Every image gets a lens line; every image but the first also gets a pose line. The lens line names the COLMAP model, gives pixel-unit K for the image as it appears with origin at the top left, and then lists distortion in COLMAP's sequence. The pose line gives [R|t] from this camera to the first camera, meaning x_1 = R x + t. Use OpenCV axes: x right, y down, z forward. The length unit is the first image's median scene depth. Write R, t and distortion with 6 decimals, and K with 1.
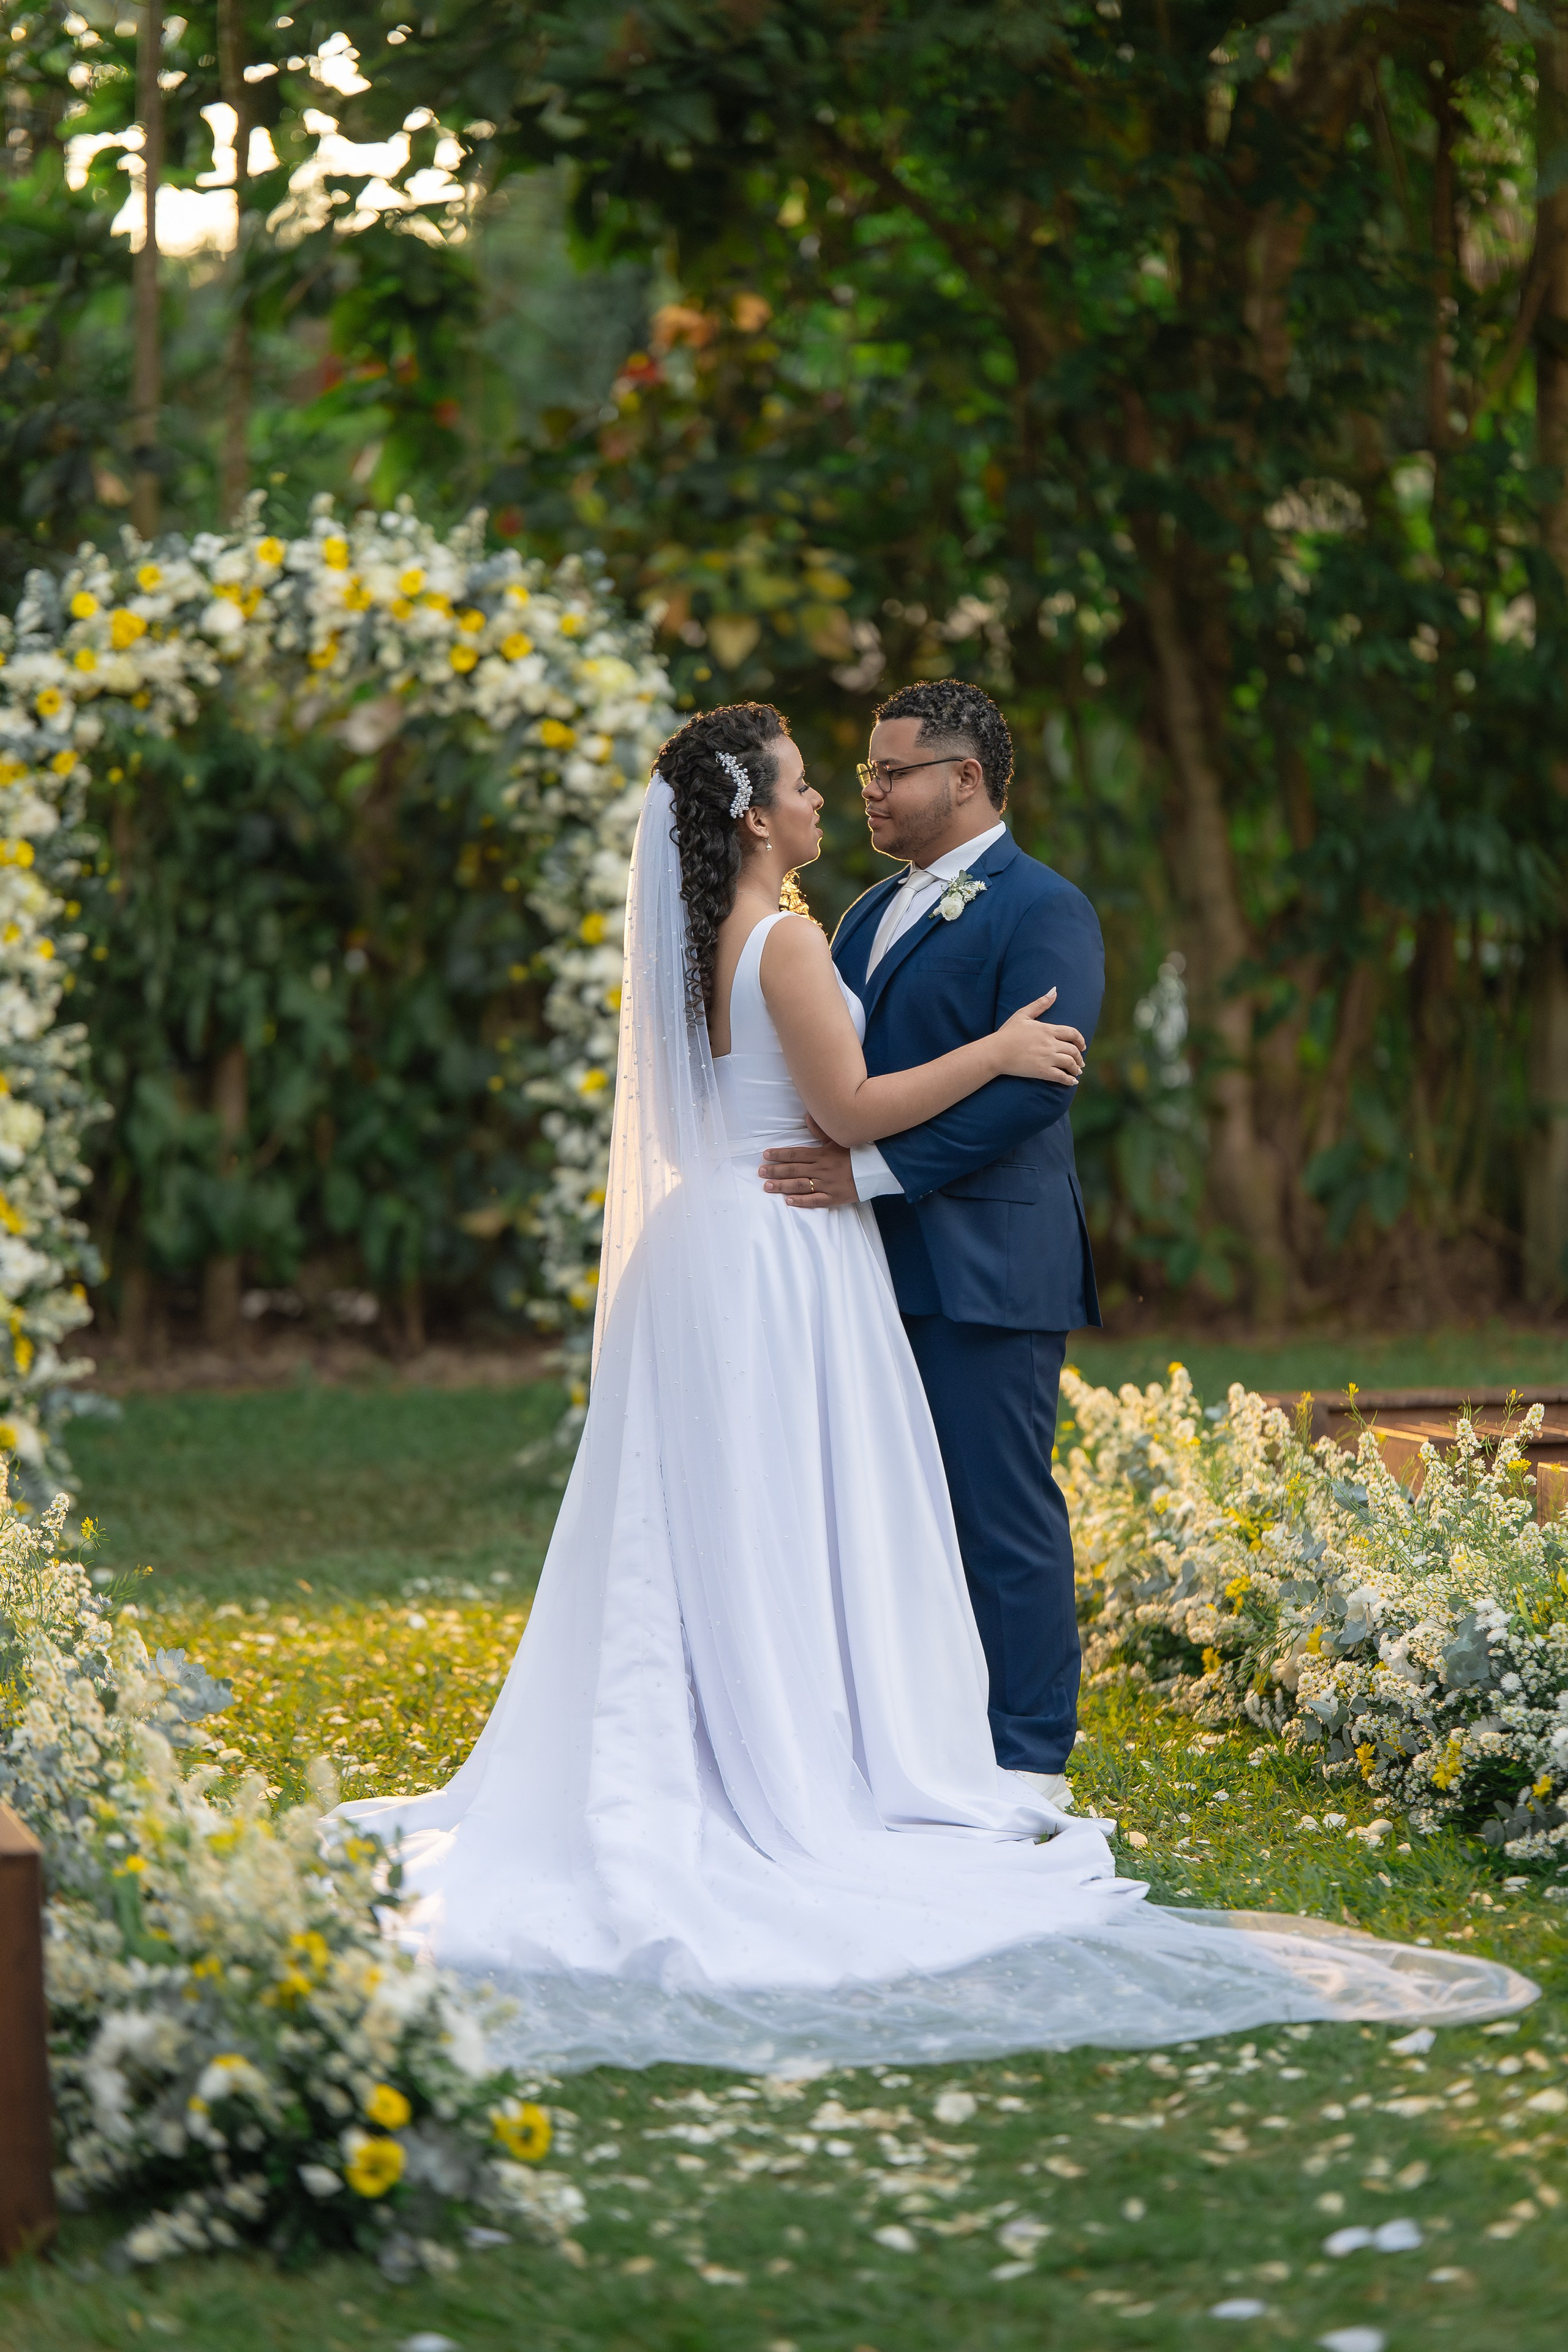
lens RADIAL K [[6021.4, 0, 784.0], [0, 6021.4, 1176.0], [0, 0, 1]] dist [-0.229576, 1.299646]
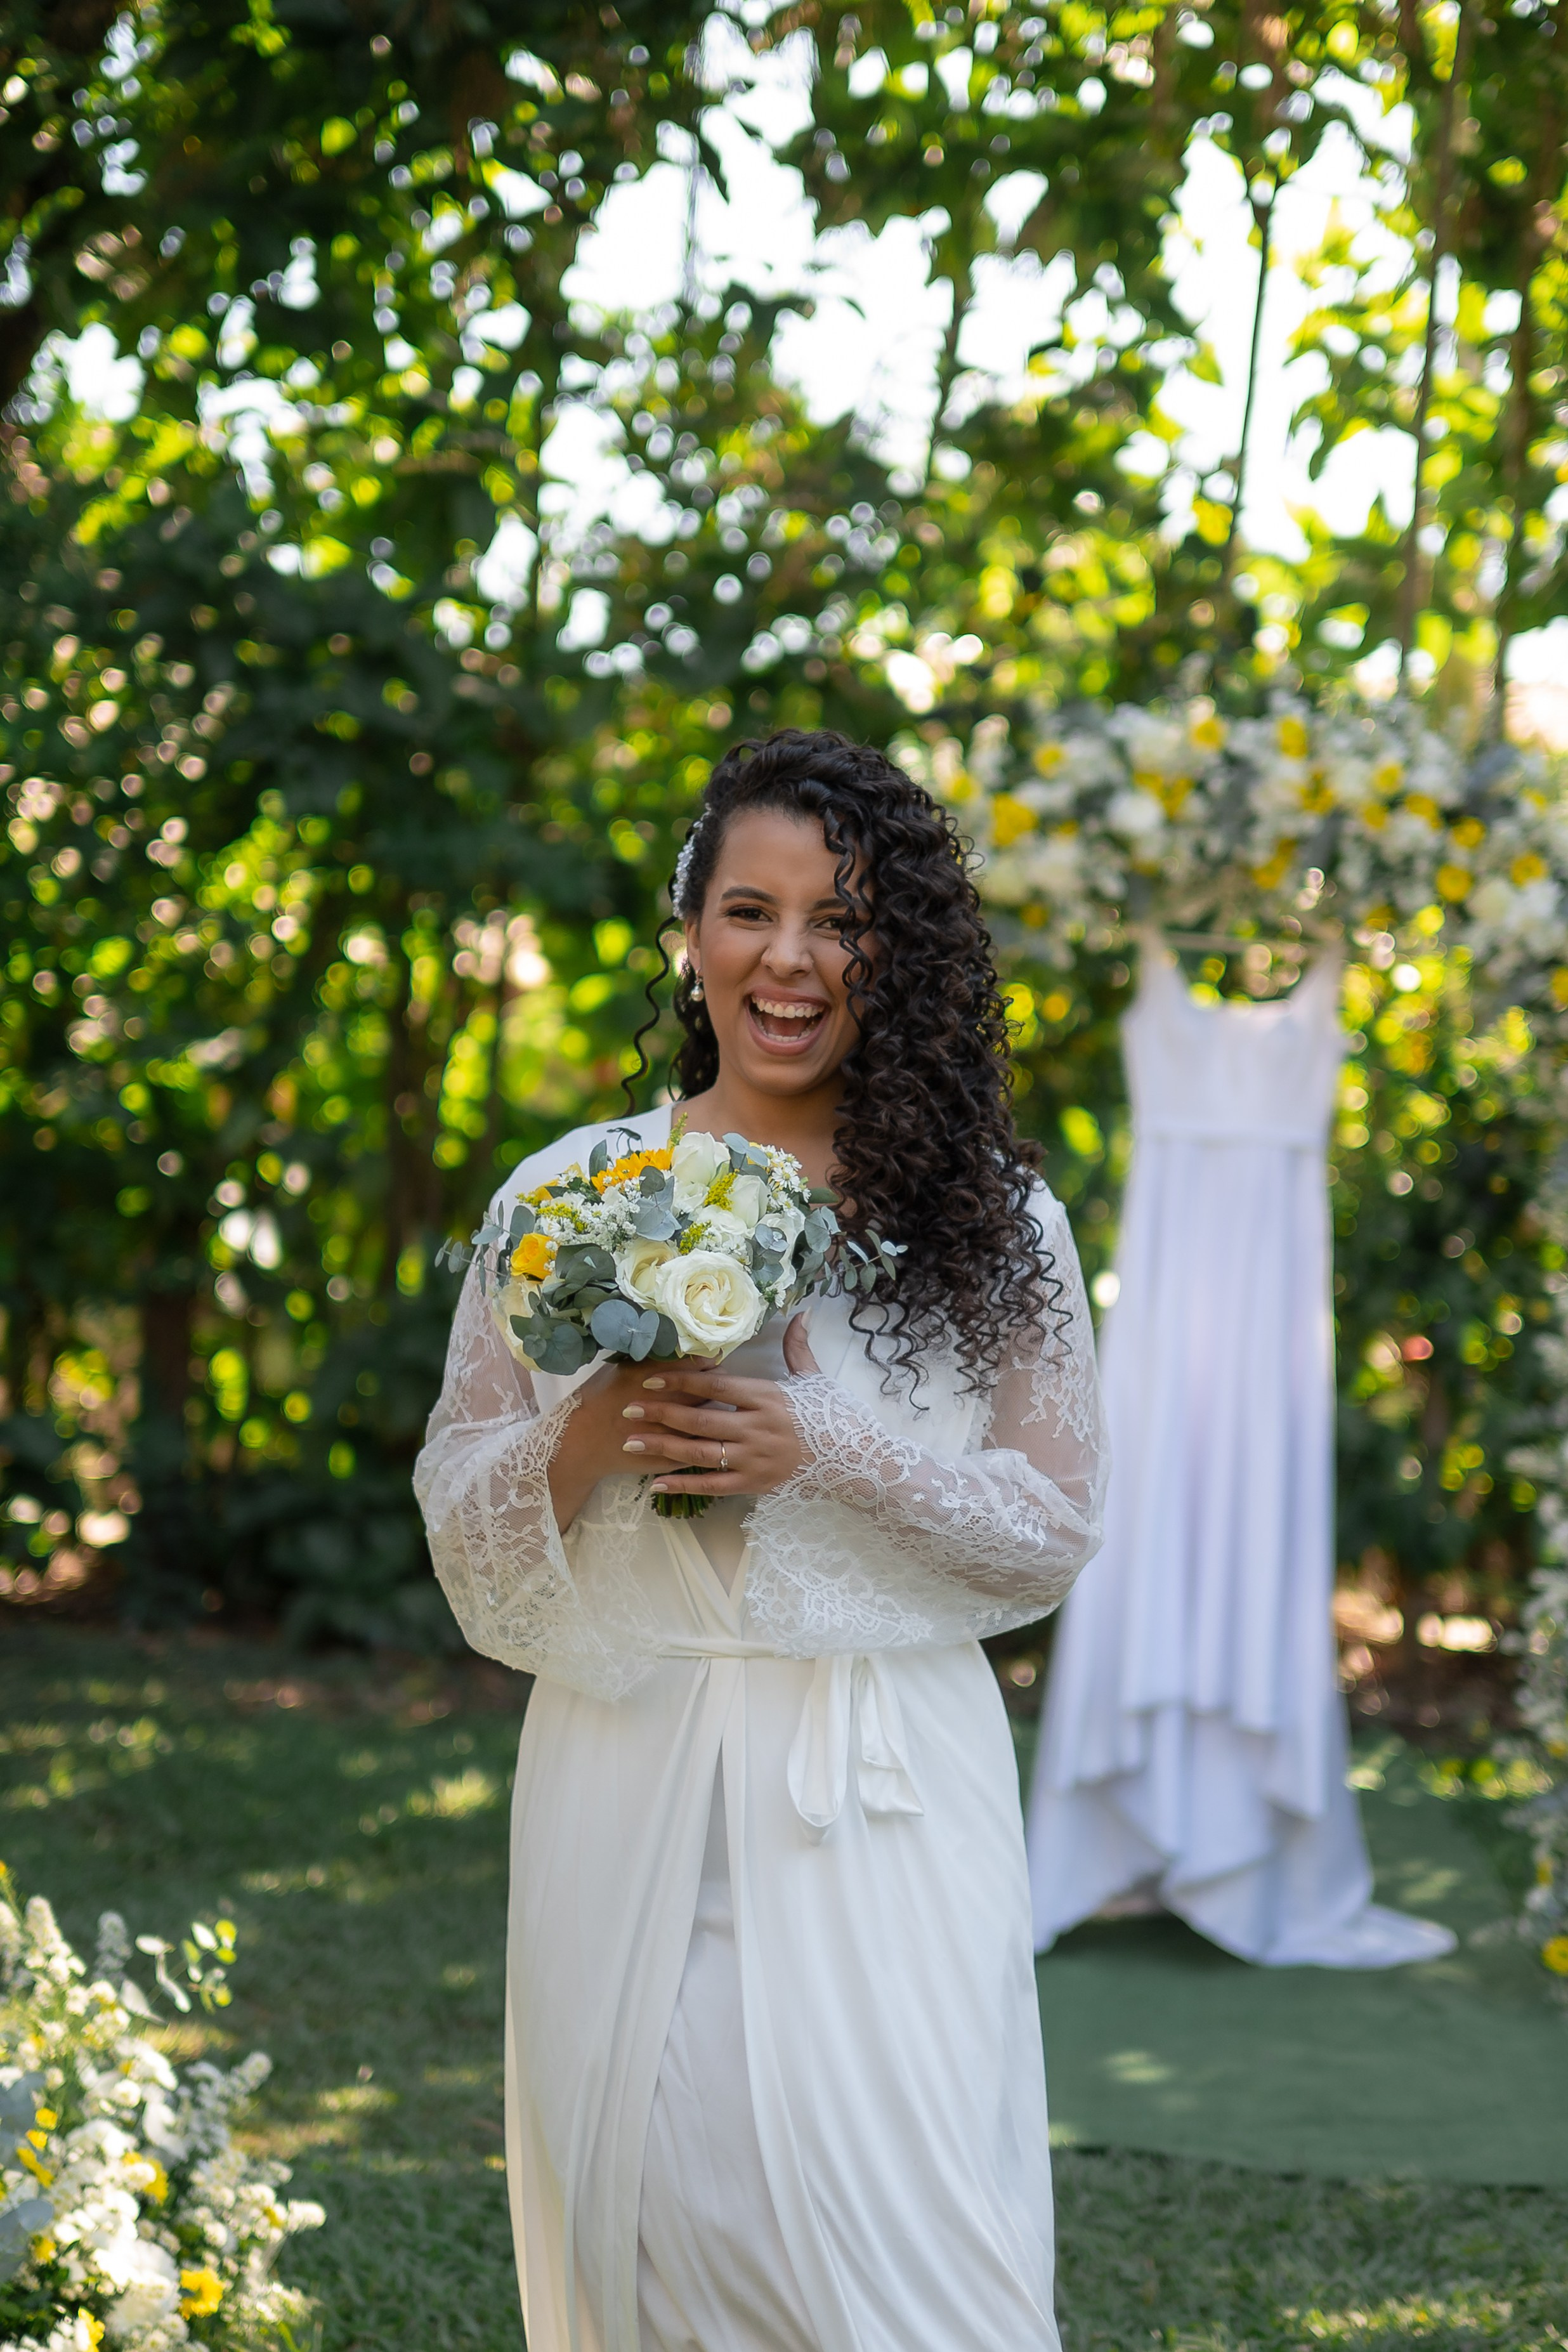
lens RADIAL K [[3832.6, 0, 784.0], [0, 3832.6, 1176.0], [0, 0, 1]] dist [-0.006114, -0.015810]
pose [[0.920119, 0.063933, -0.386385, 0.058682], [-0.092157, 0.994227, -0.054949, -0.015472], [0.380641, 0.086168, 0.920699, 0.535079]]
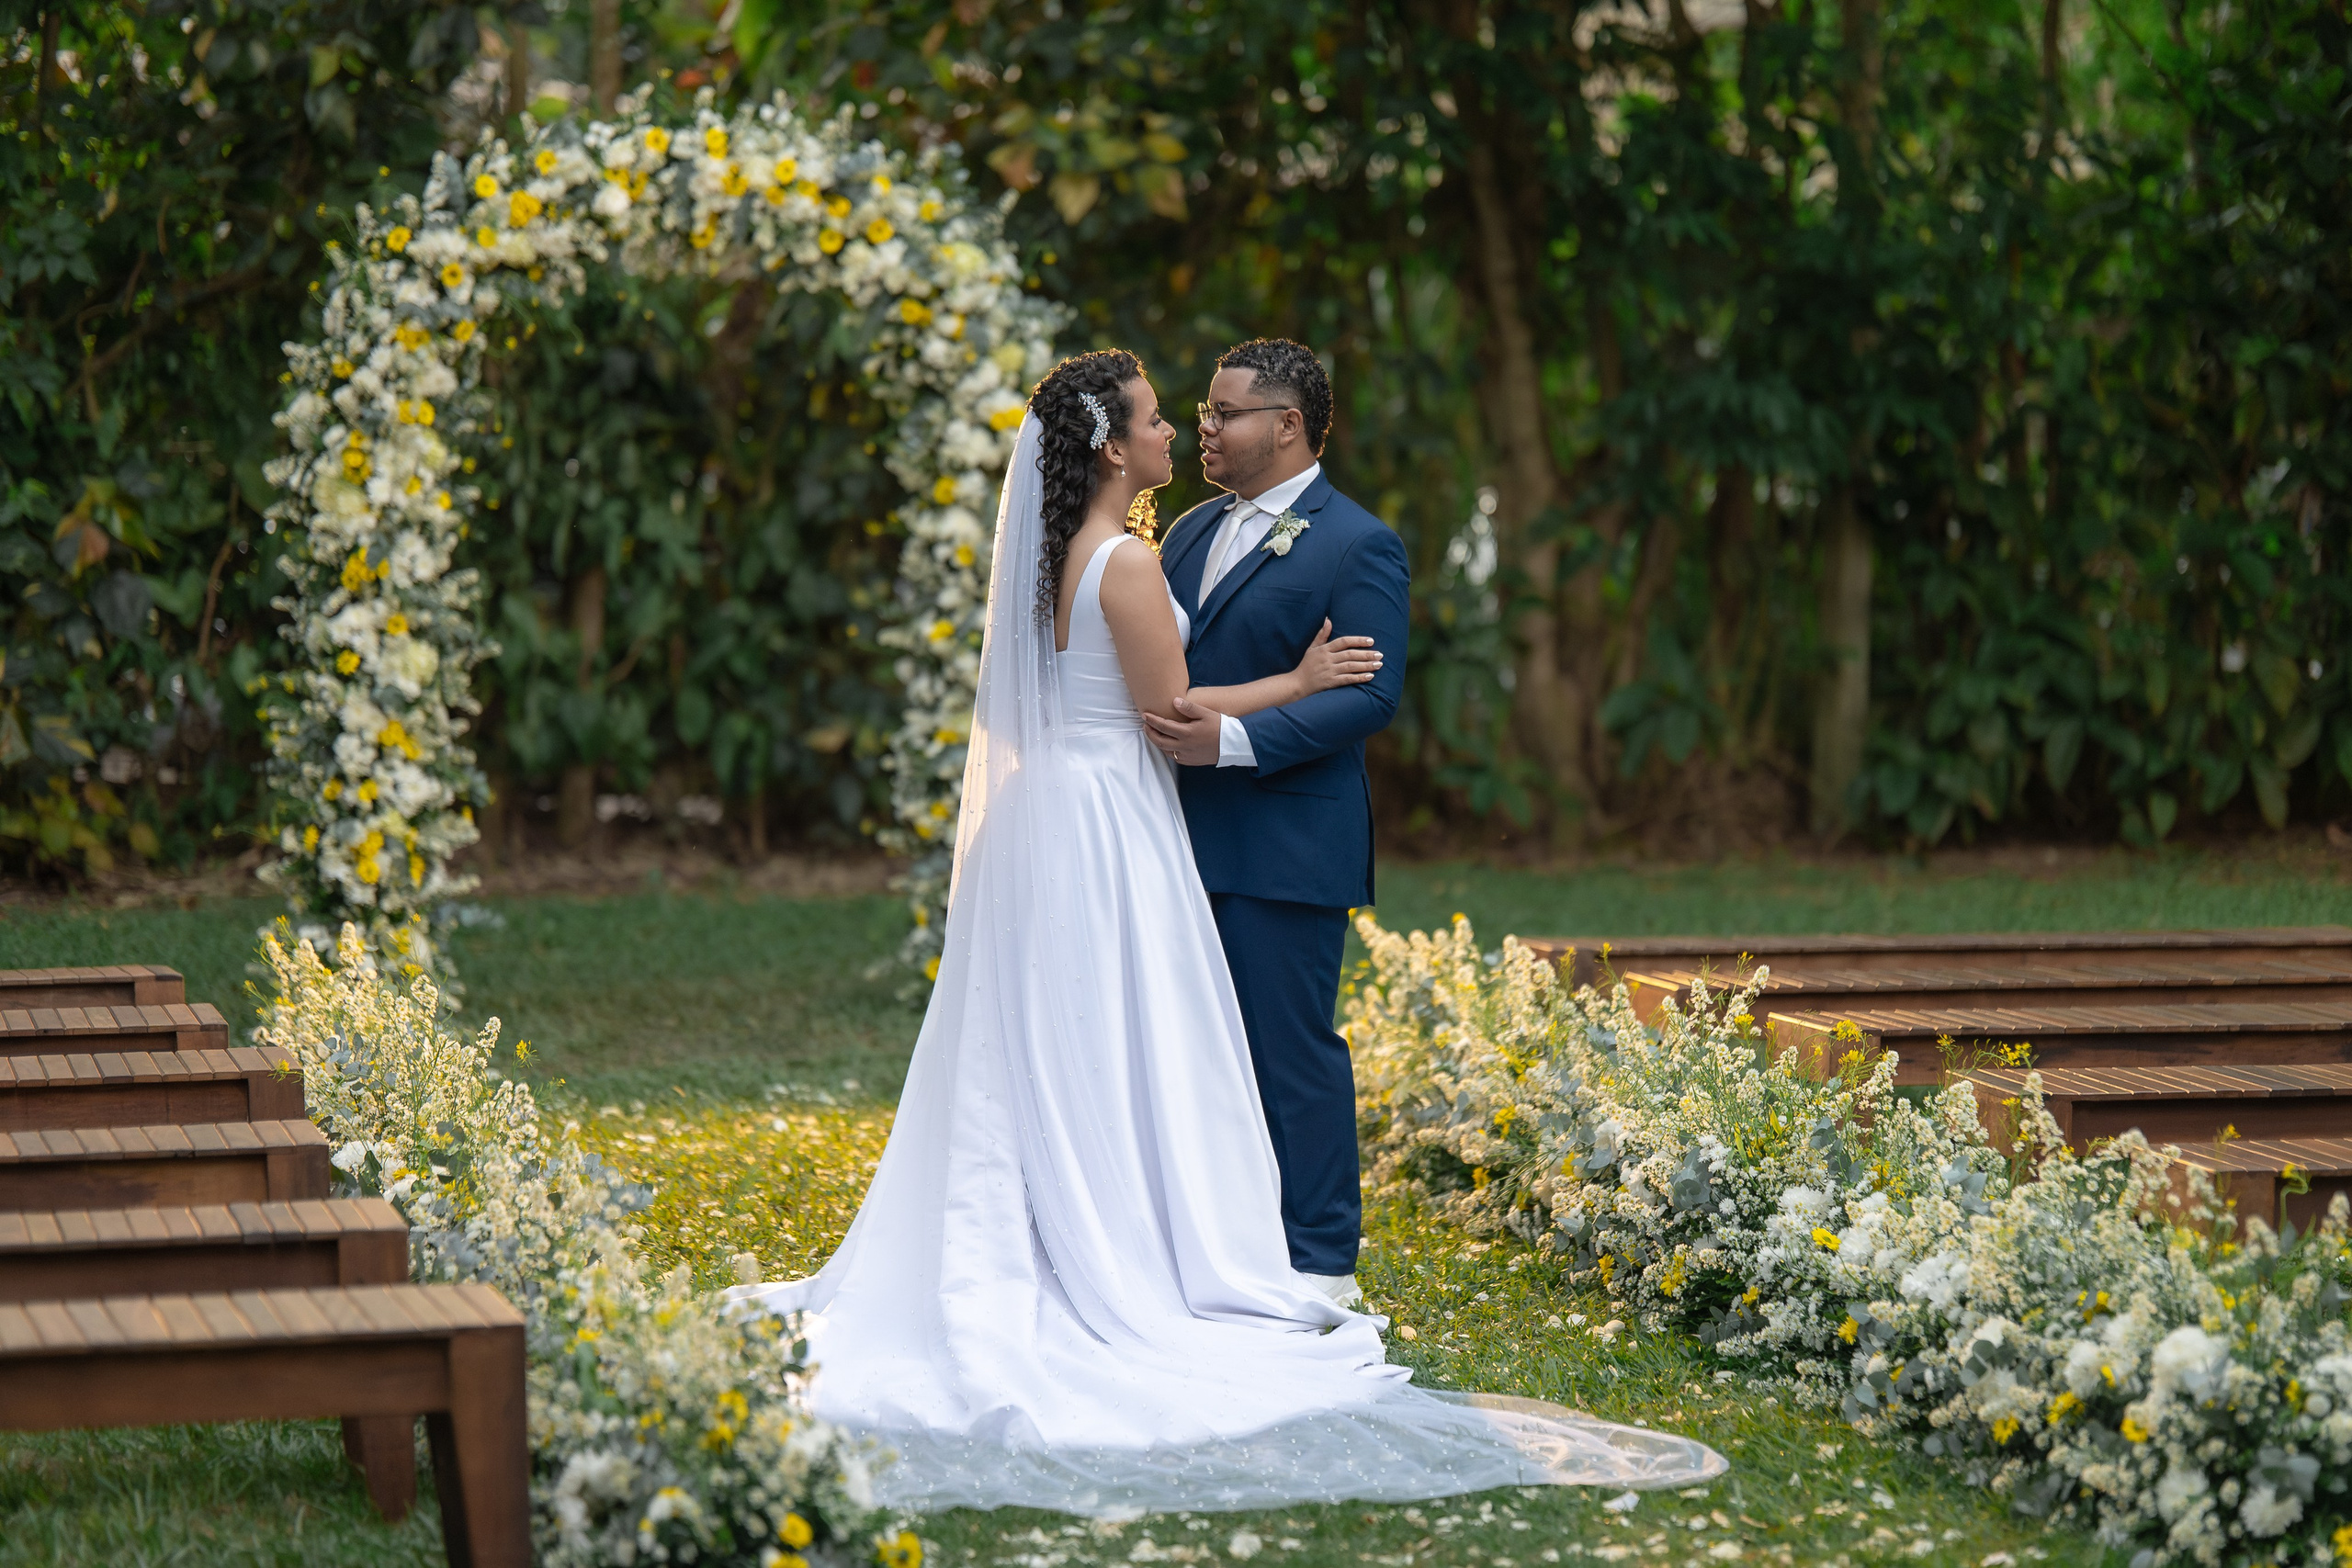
lens RADIAL K [[6020.8, 0, 1168.7], [0, 6020.8, 900.2], [0, 0, 1]] dist [-0.229576, 1.299646]
pose [[0.999693, 0.022030, 0.011305, -0.001756], [-0.022456, 0.998985, 0.039038, -0.010654], [-0.010434, -0.039280, 0.999174, -0.096874]]
